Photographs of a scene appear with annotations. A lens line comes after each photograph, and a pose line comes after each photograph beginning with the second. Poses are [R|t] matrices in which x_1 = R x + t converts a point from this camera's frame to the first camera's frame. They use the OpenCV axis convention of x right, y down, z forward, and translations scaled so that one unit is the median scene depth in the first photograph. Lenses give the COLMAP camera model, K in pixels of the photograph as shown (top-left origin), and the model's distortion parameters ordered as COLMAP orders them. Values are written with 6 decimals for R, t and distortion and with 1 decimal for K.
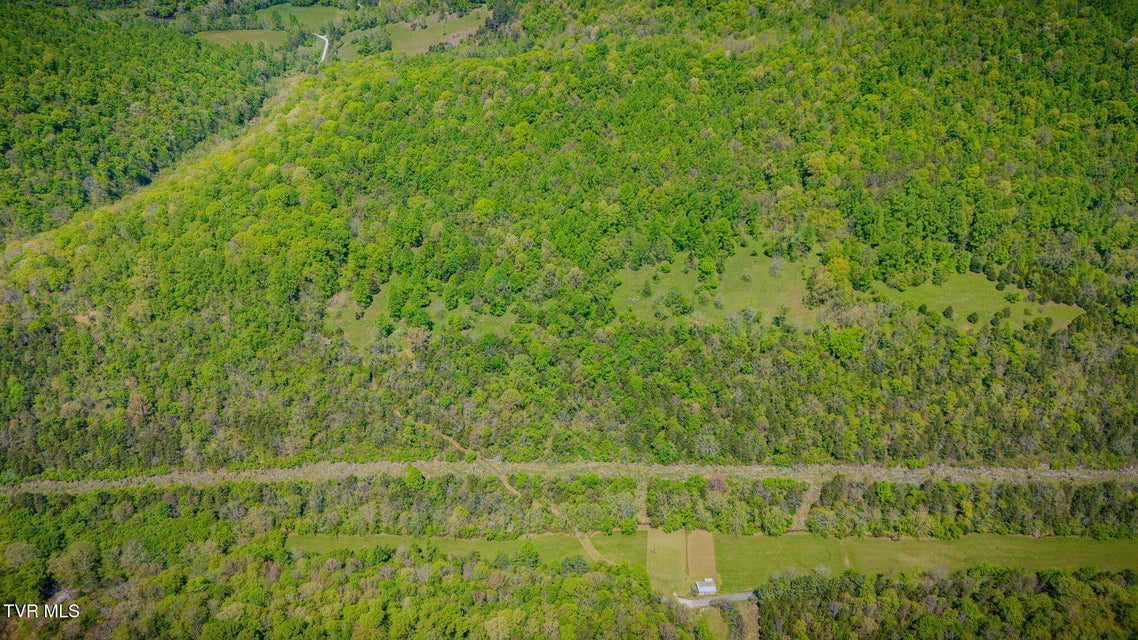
lens RADIAL K [[842.4, 0, 565.1], [0, 842.4, 319.3], [0, 0, 1]] dist [0.071758, -0.078197]
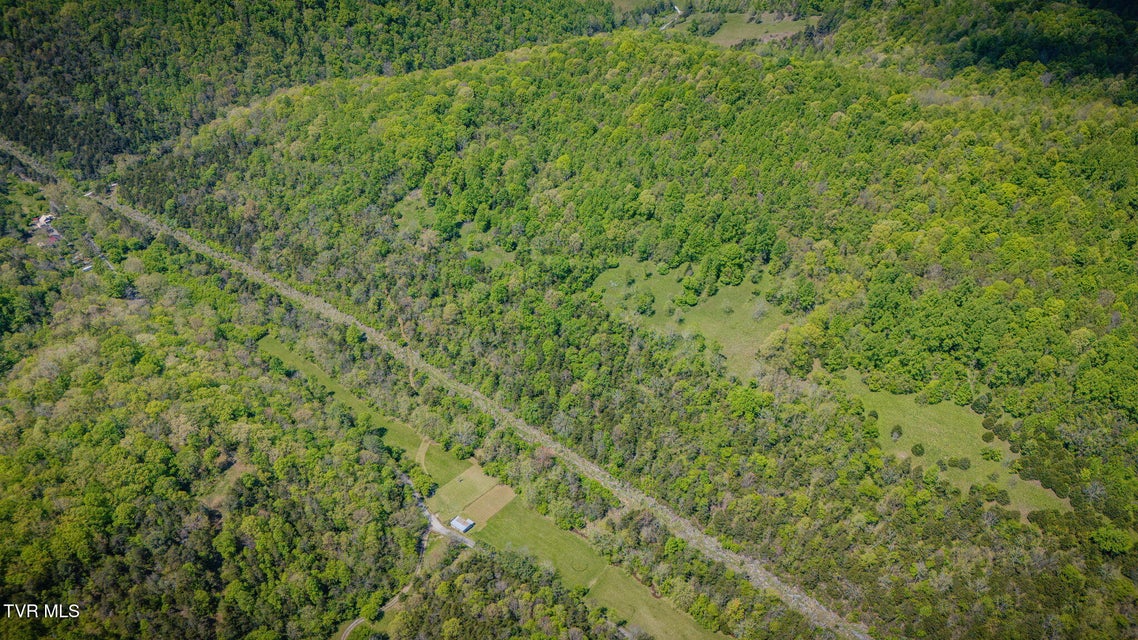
lens RADIAL K [[842.4, 0, 562.3], [0, 842.4, 319.9], [0, 0, 1]] dist [0.071758, -0.078197]
pose [[0.779551, 0.393149, -0.487580, 0.562143], [-0.394046, 0.912943, 0.106124, -0.068838], [0.486856, 0.109400, 0.866604, 0.087670]]
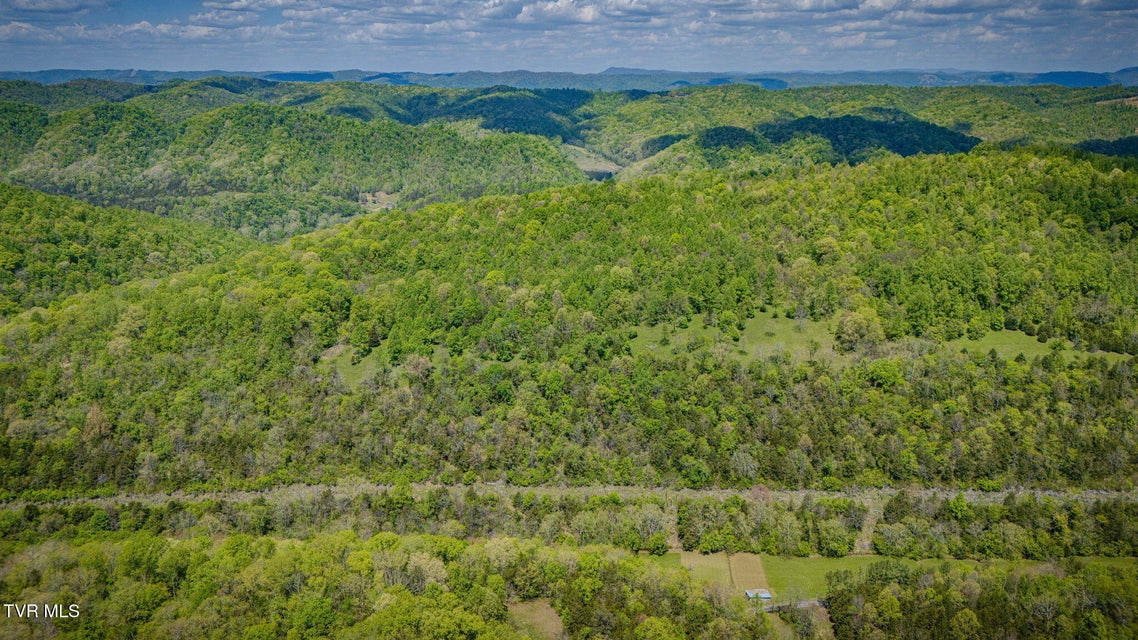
lens RADIAL K [[842.4, 0, 565.0], [0, 842.4, 315.9], [0, 0, 1]] dist [0.071758, -0.078197]
pose [[0.999991, 0.003895, -0.001537, -0.012875], [-0.004185, 0.918775, -0.394760, 0.320424], [-0.000126, 0.394763, 0.918783, 0.132088]]
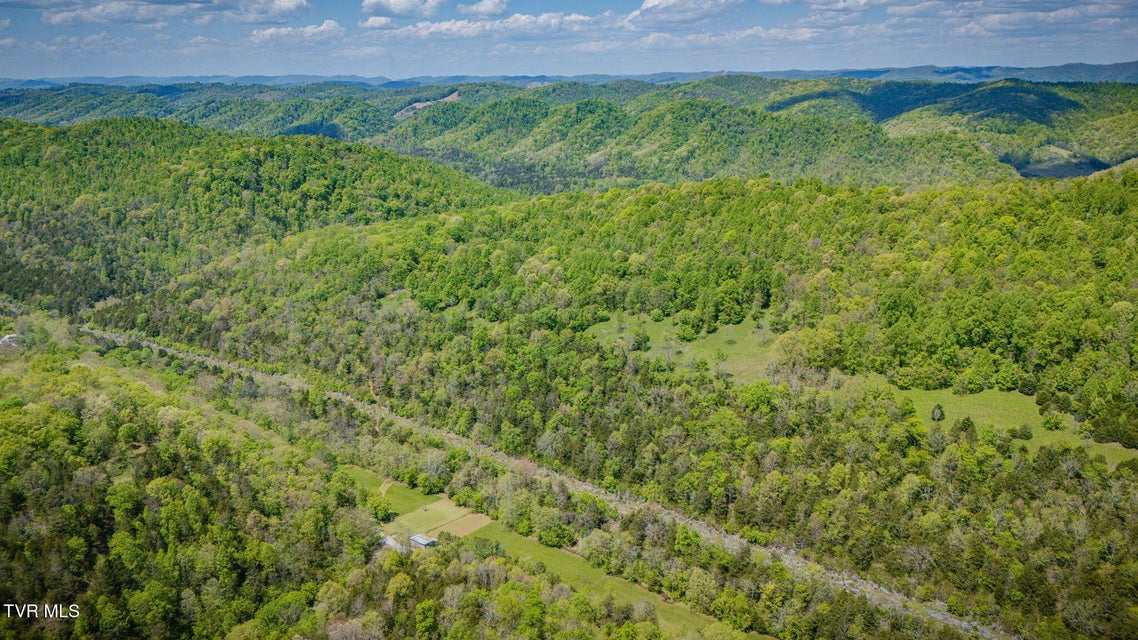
lens RADIAL K [[842.4, 0, 562.3], [0, 842.4, 316.0], [0, 0, 1]] dist [0.071758, -0.078197]
pose [[0.784477, 0.163188, -0.598302, 0.622333], [-0.384873, 0.884599, -0.263358, 0.234567], [0.486280, 0.436868, 0.756754, 0.256770]]
